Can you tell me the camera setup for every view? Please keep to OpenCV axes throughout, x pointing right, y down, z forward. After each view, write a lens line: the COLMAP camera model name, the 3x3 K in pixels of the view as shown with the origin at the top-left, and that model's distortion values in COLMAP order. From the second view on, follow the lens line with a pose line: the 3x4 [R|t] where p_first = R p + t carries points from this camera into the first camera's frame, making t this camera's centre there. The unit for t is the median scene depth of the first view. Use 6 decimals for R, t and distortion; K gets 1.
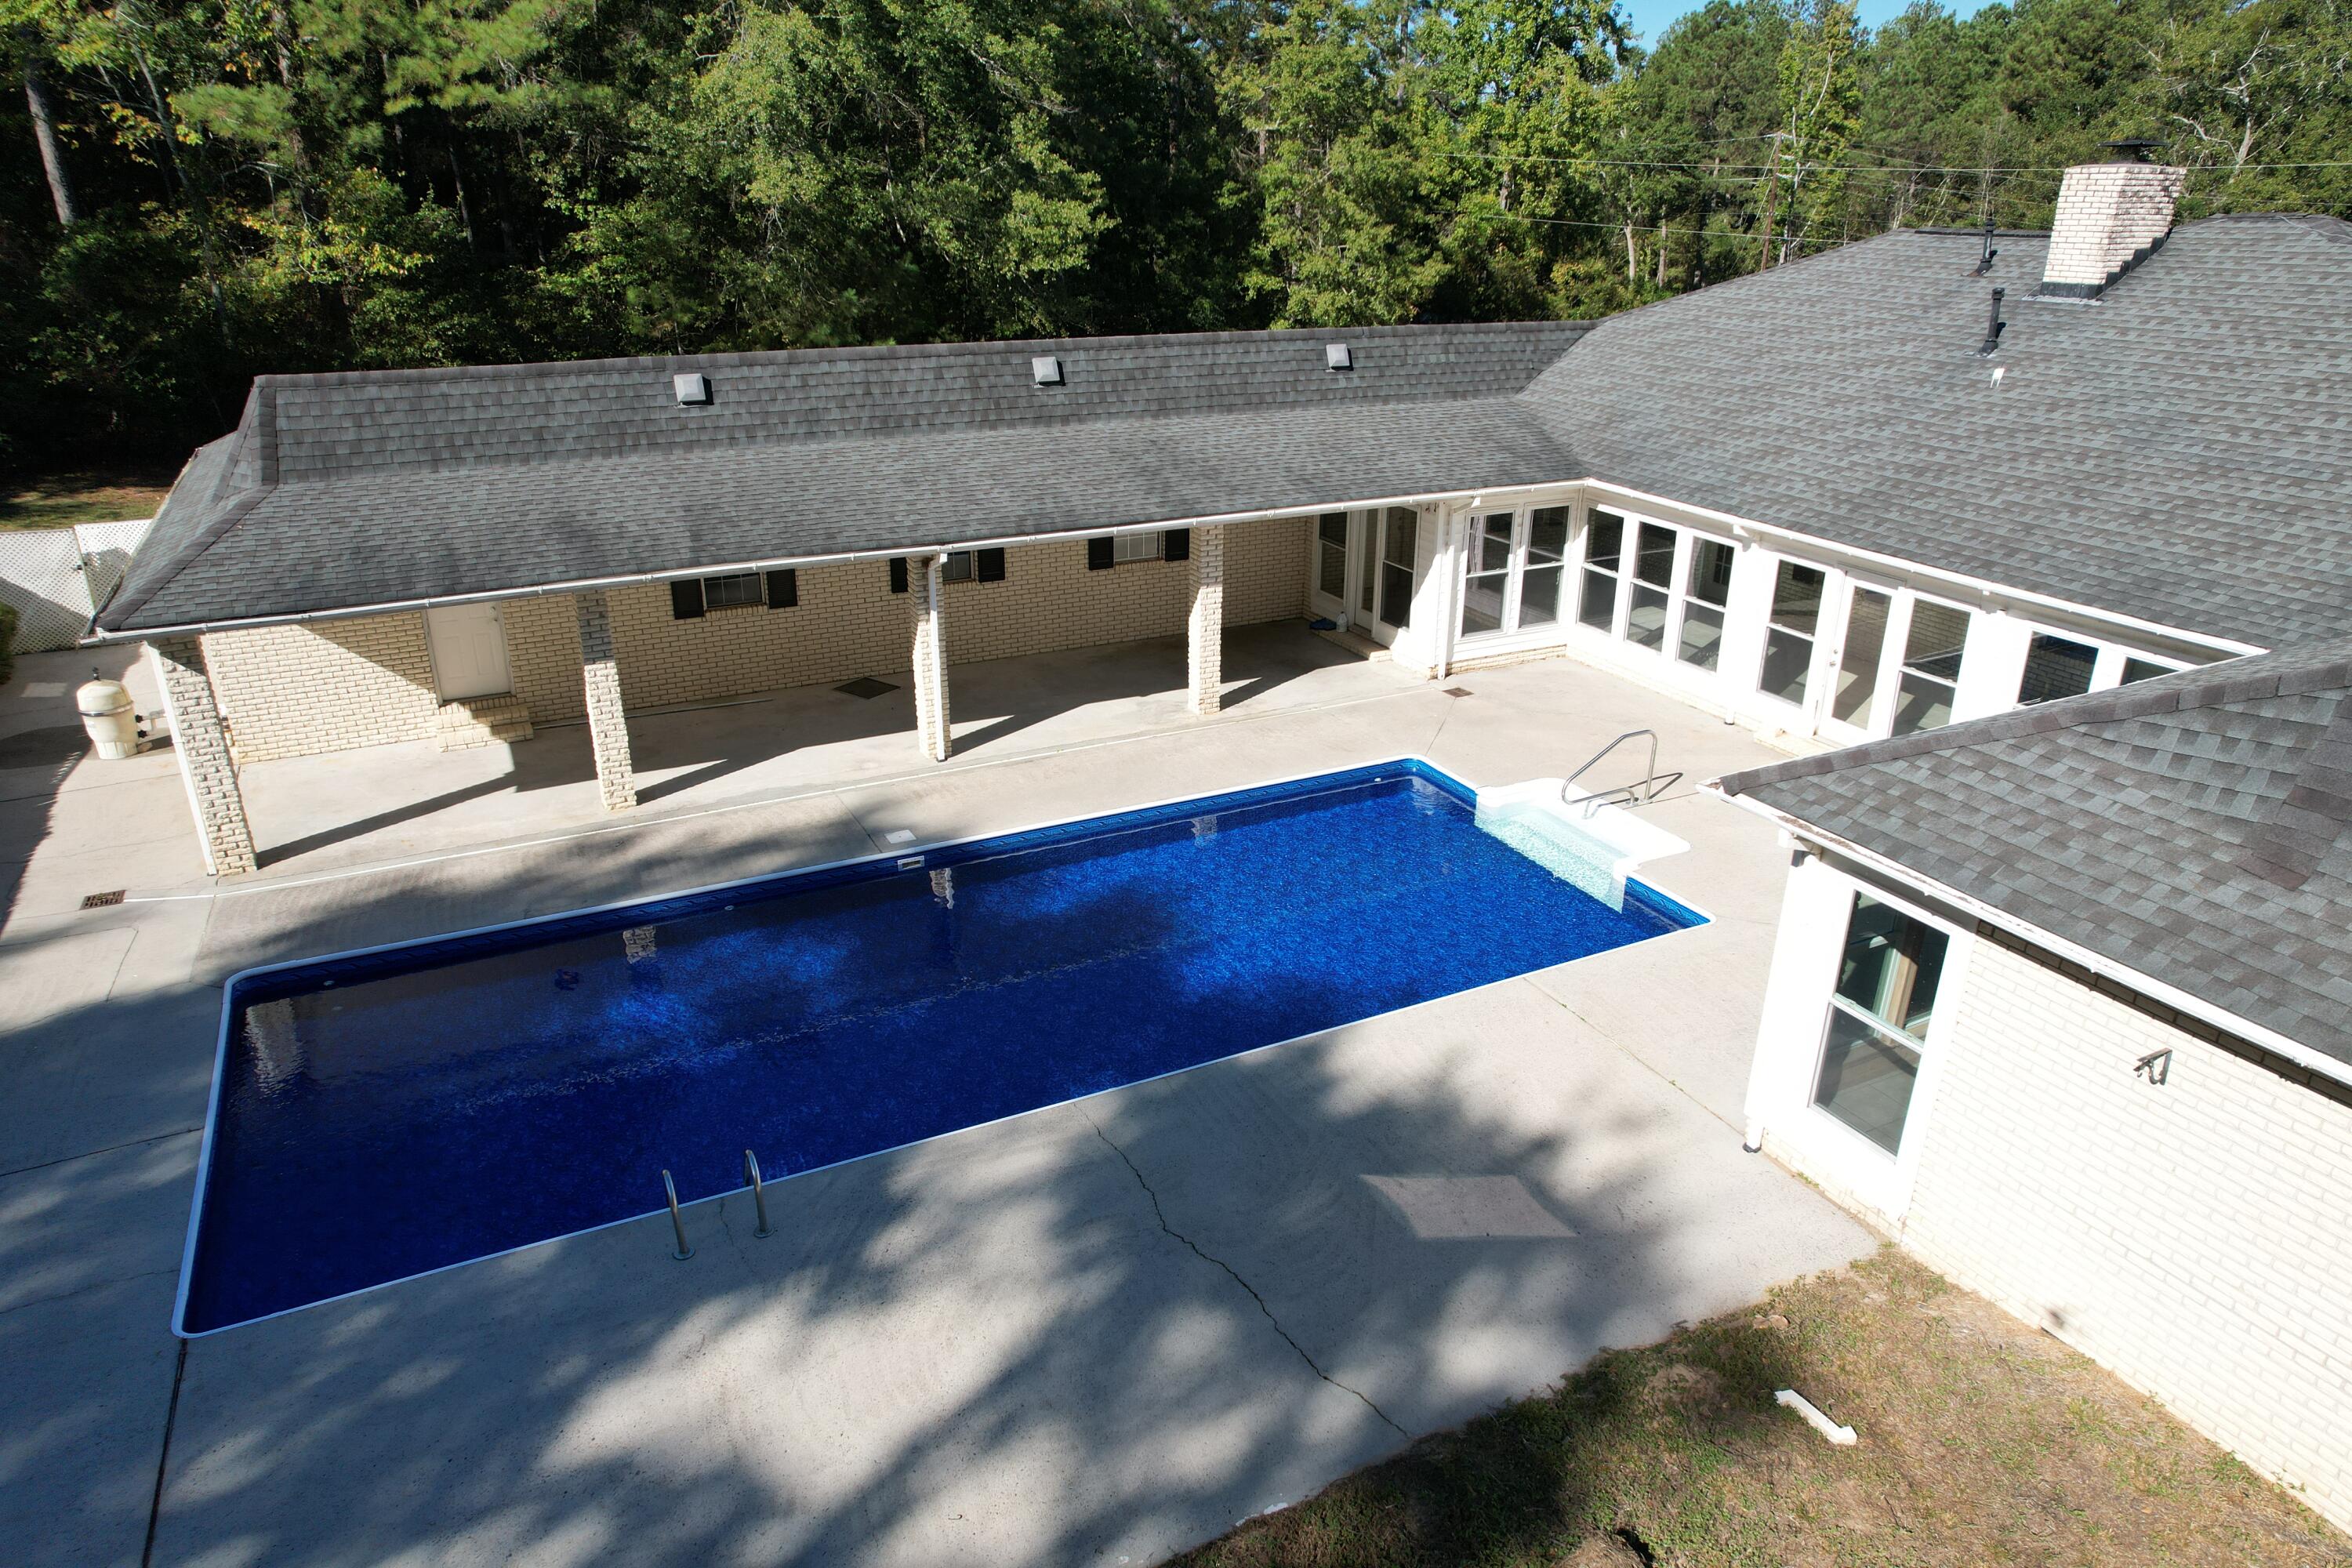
lens RADIAL K [[1507.0, 0, 1188.8], [0, 1507.0, 784.1], [0, 0, 1]] dist [-0.072837, 0.067619]
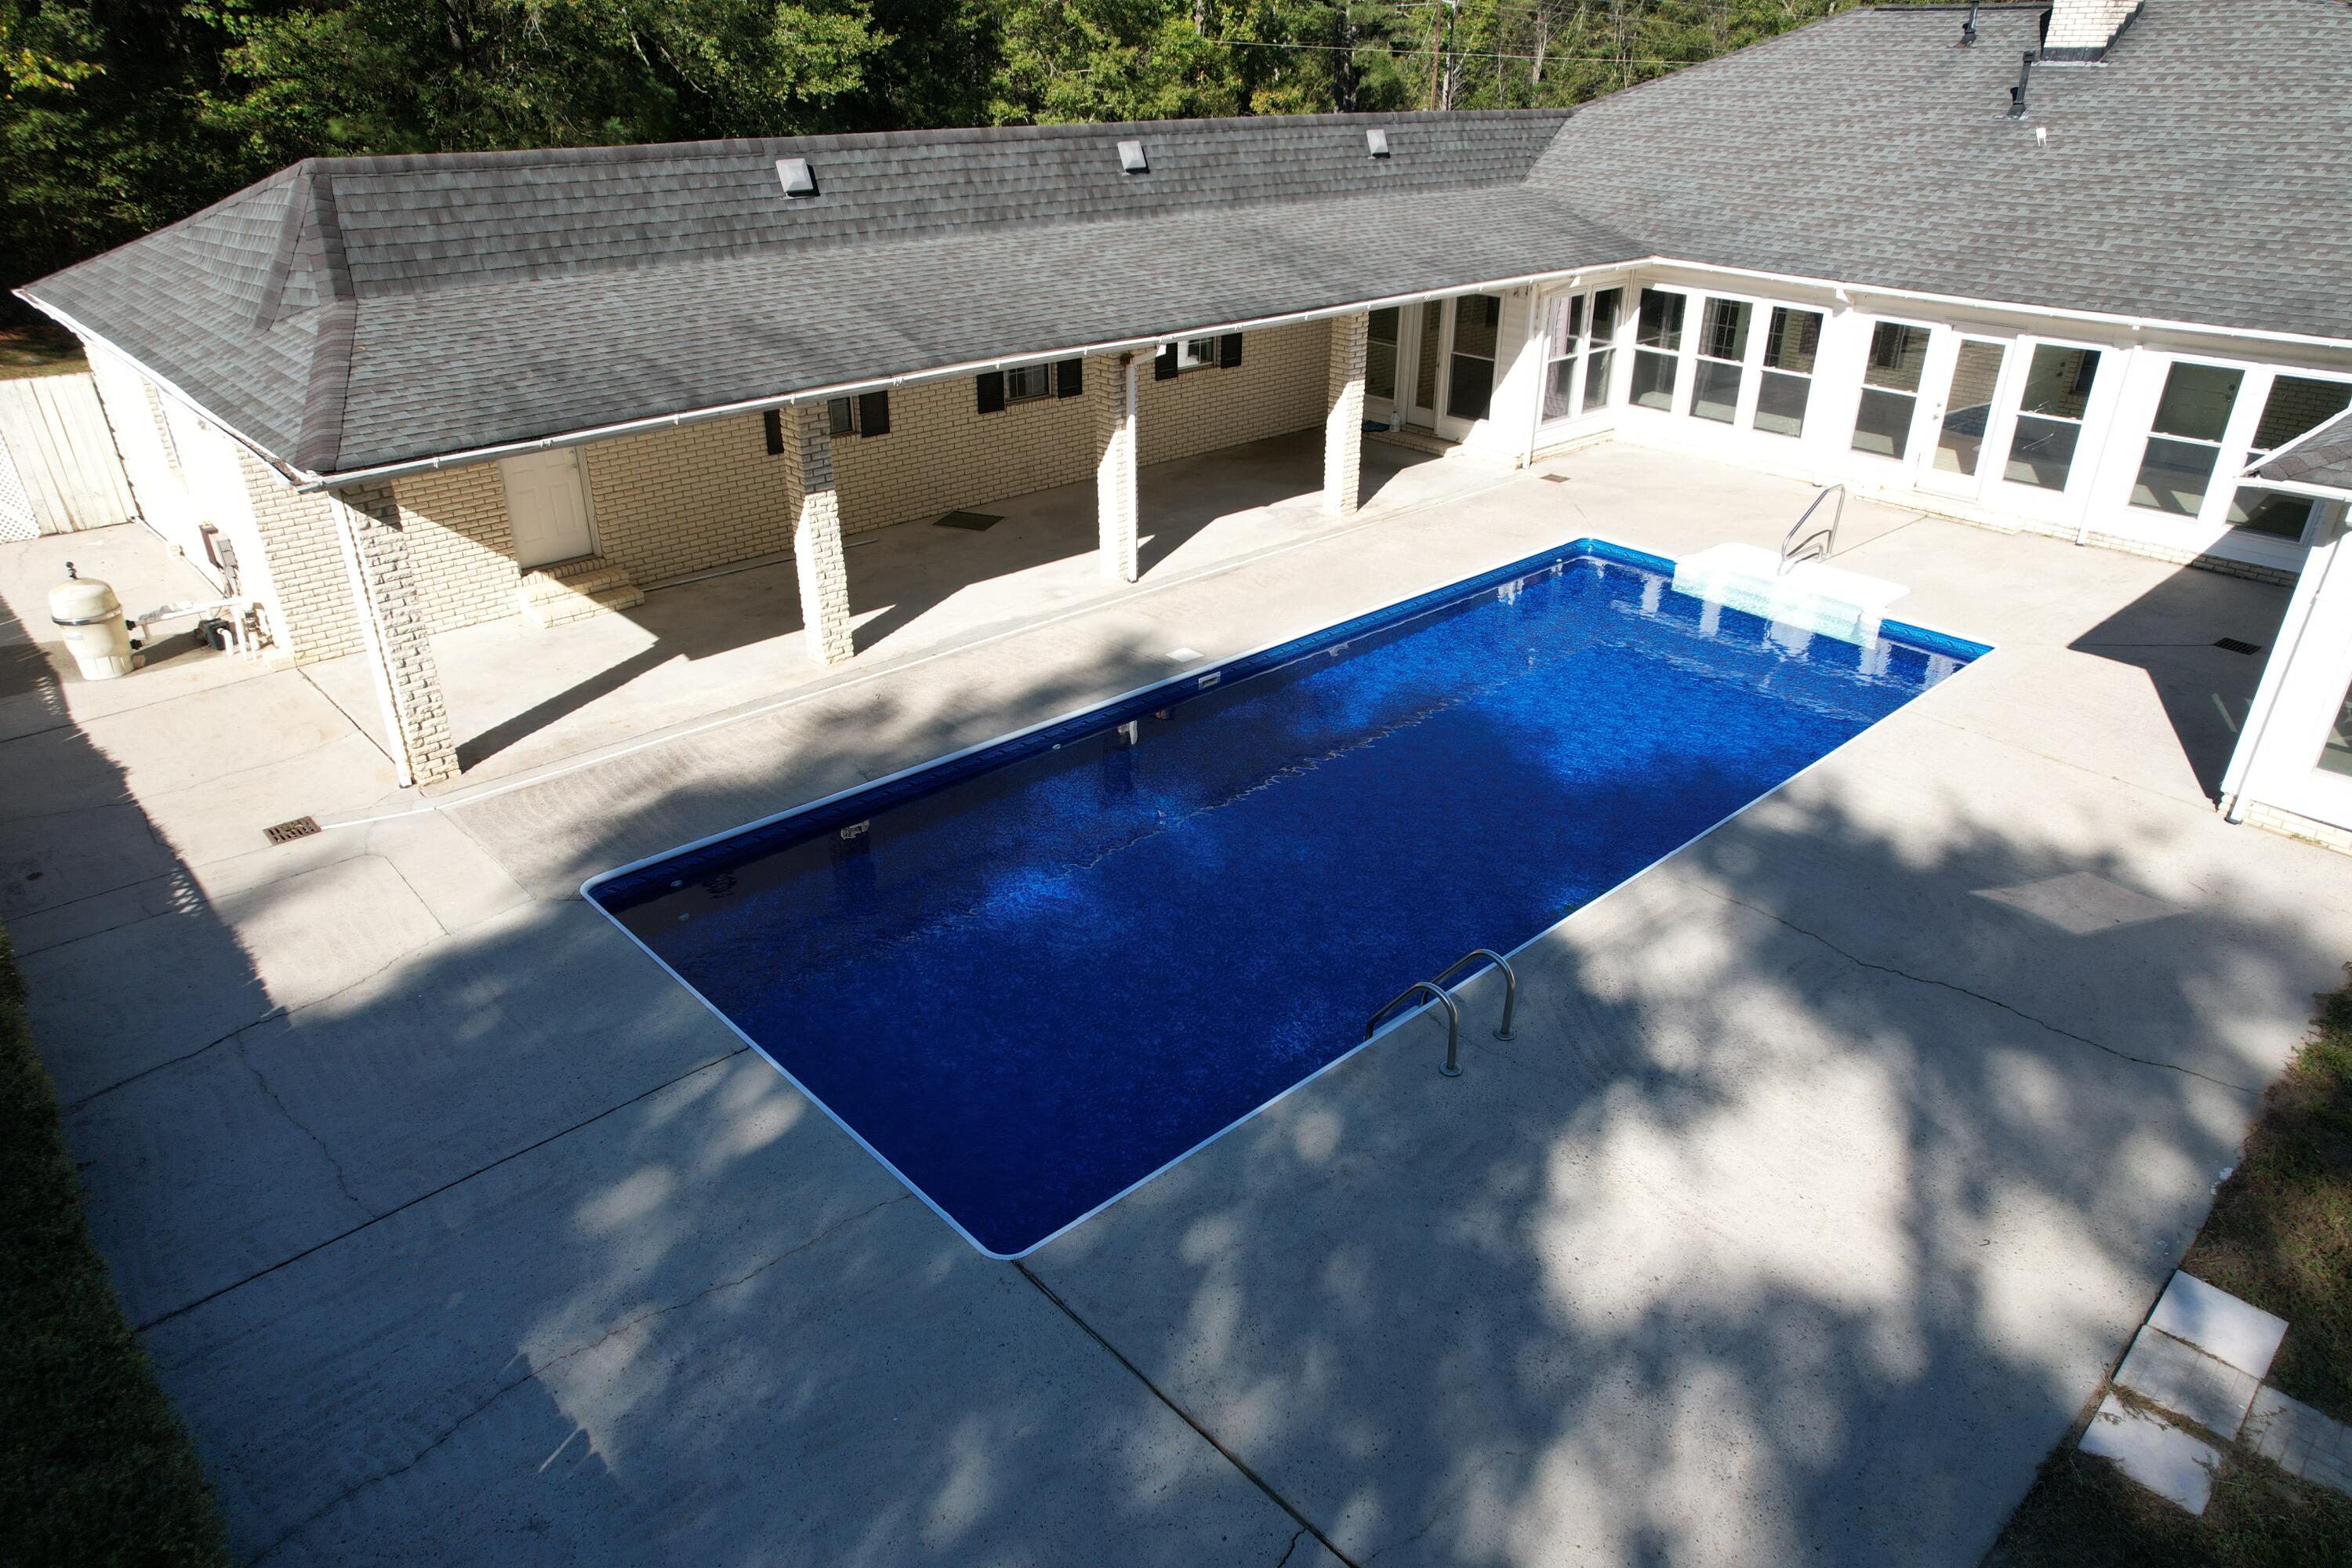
lens RADIAL K [[1507.0, 0, 1188.8], [0, 1507.0, 784.1], [0, 0, 1]] dist [-0.072837, 0.067619]
pose [[0.962767, -0.123771, 0.240333, -0.349542], [0.102822, 0.989872, 0.097881, 0.019483], [-0.250014, -0.069525, 0.965743, 0.089747]]
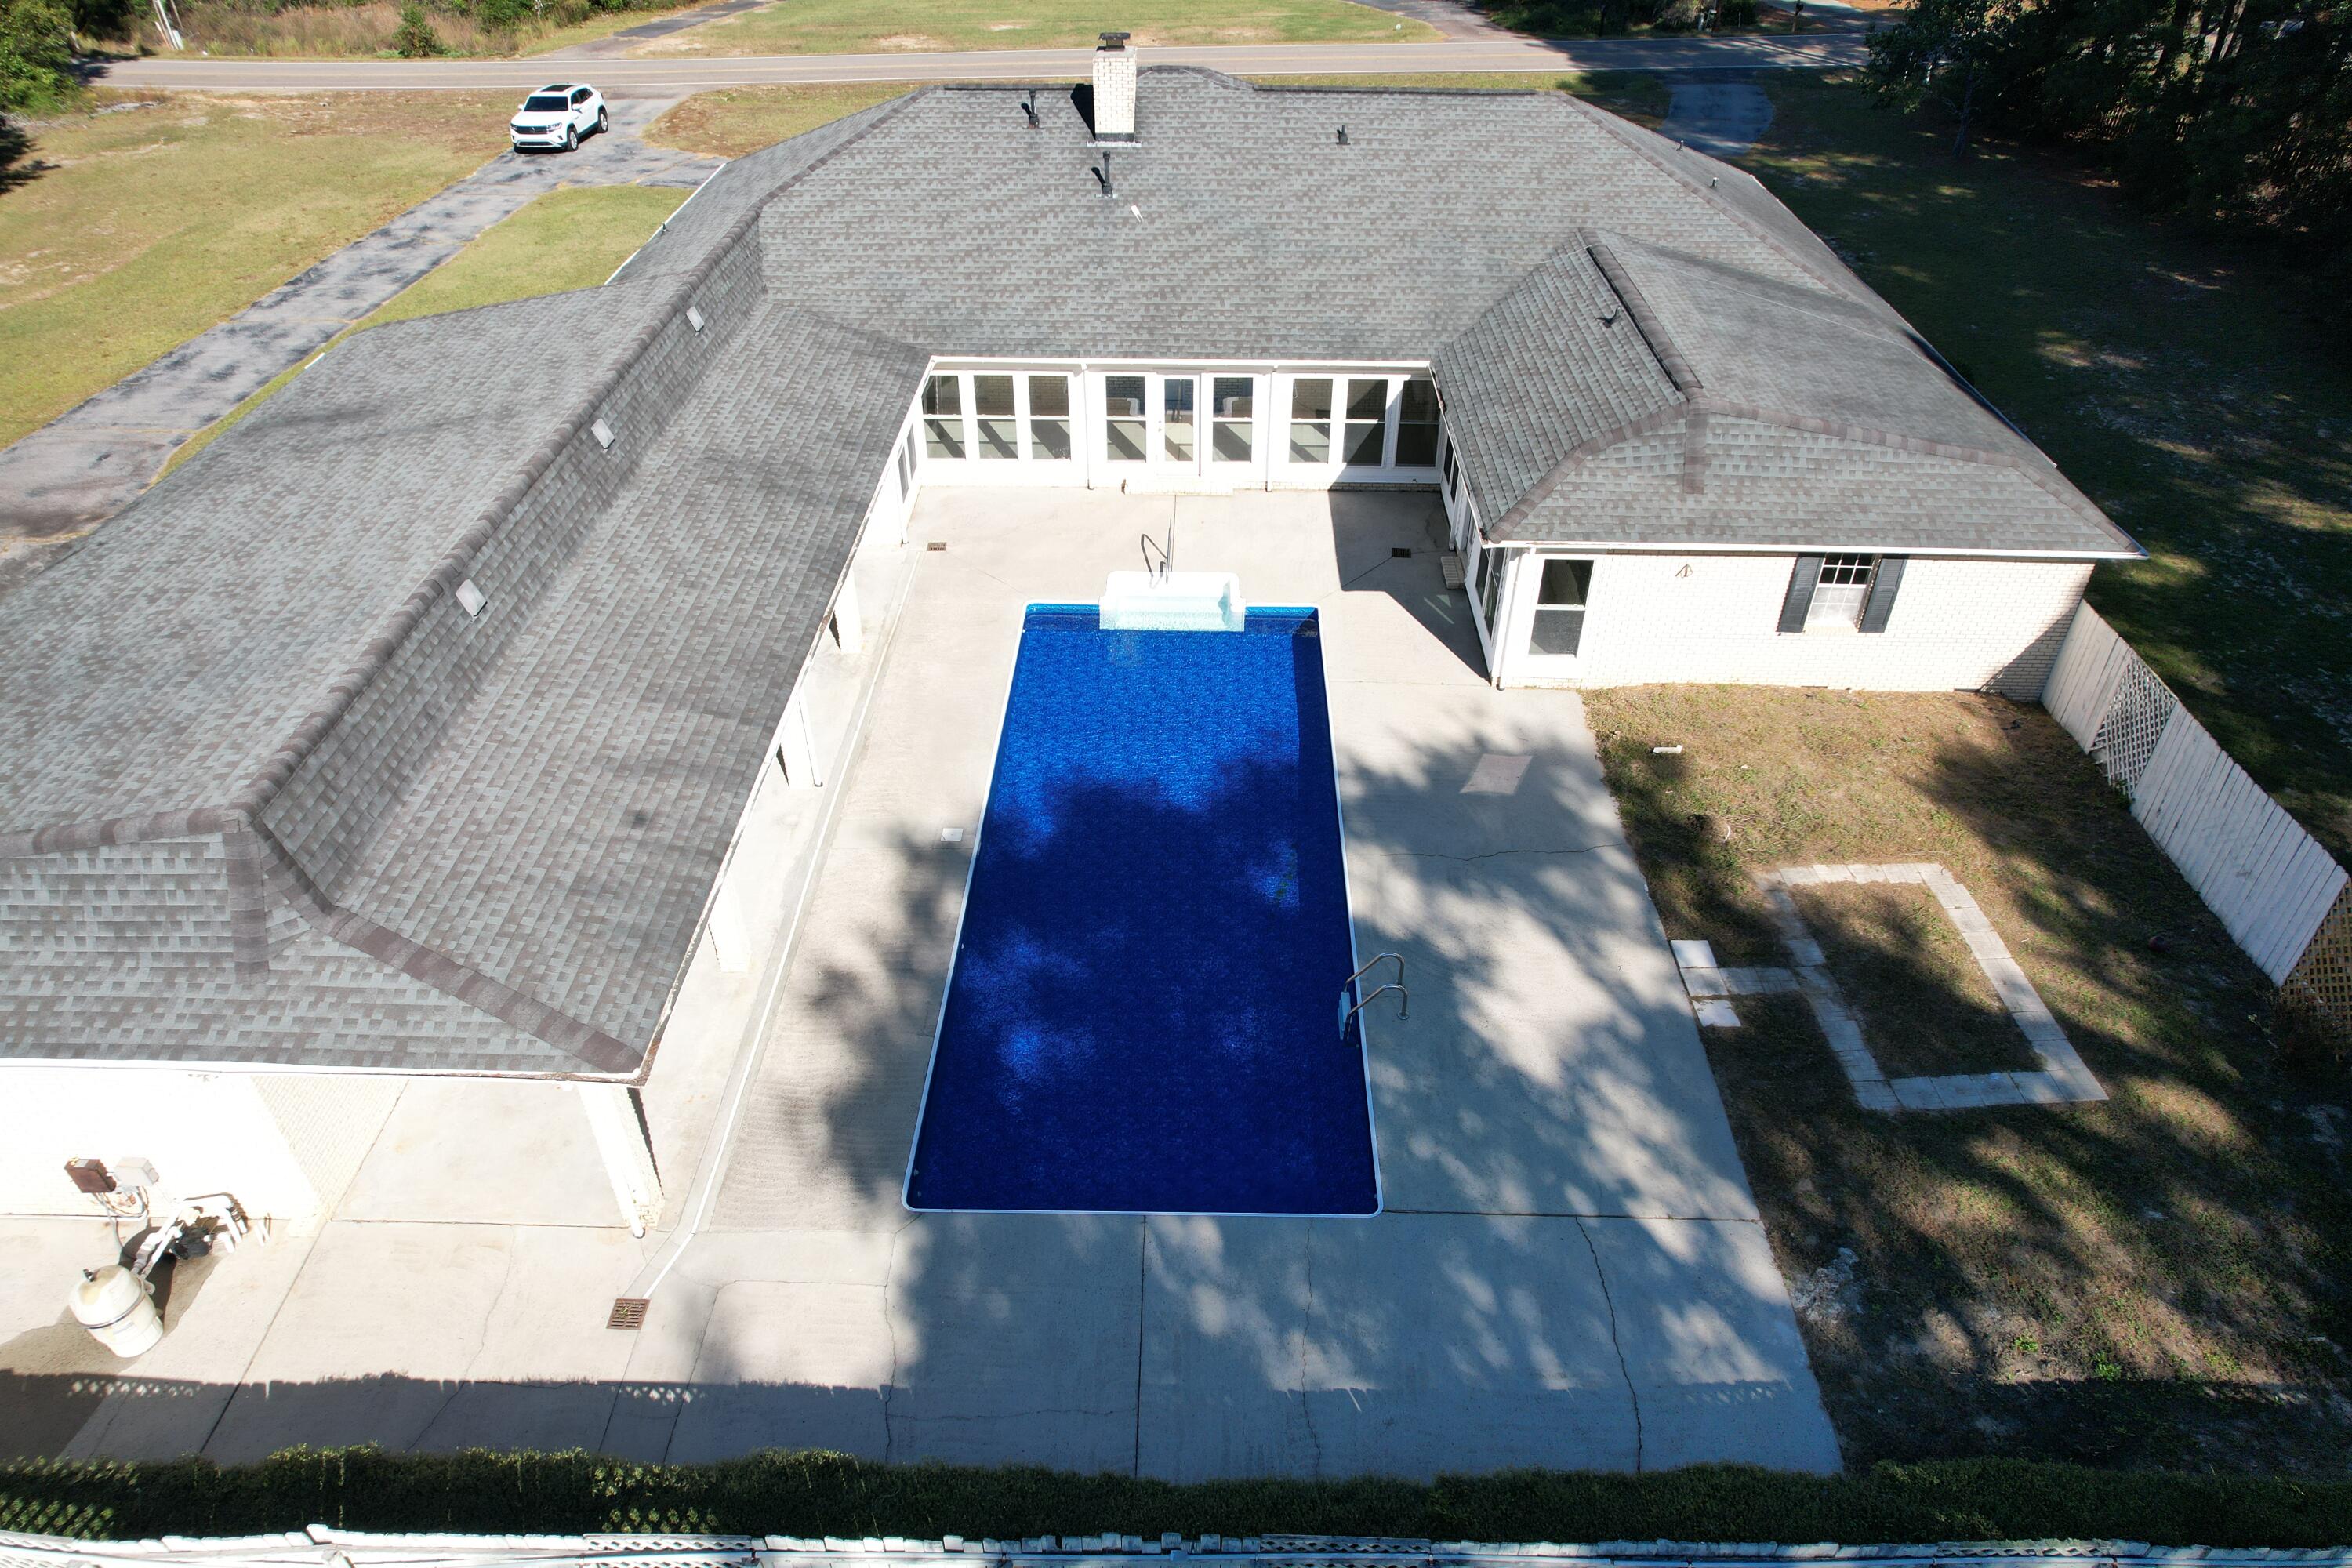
lens RADIAL K [[1507.0, 0, 1188.8], [0, 1507.0, 784.1], [0, 0, 1]] dist [-0.072837, 0.067619]
pose [[0.475382, -0.532966, 0.699971, -0.811056], [0.328791, 0.845597, 0.420550, -0.397130], [-0.816032, 0.030222, 0.577216, 0.073838]]
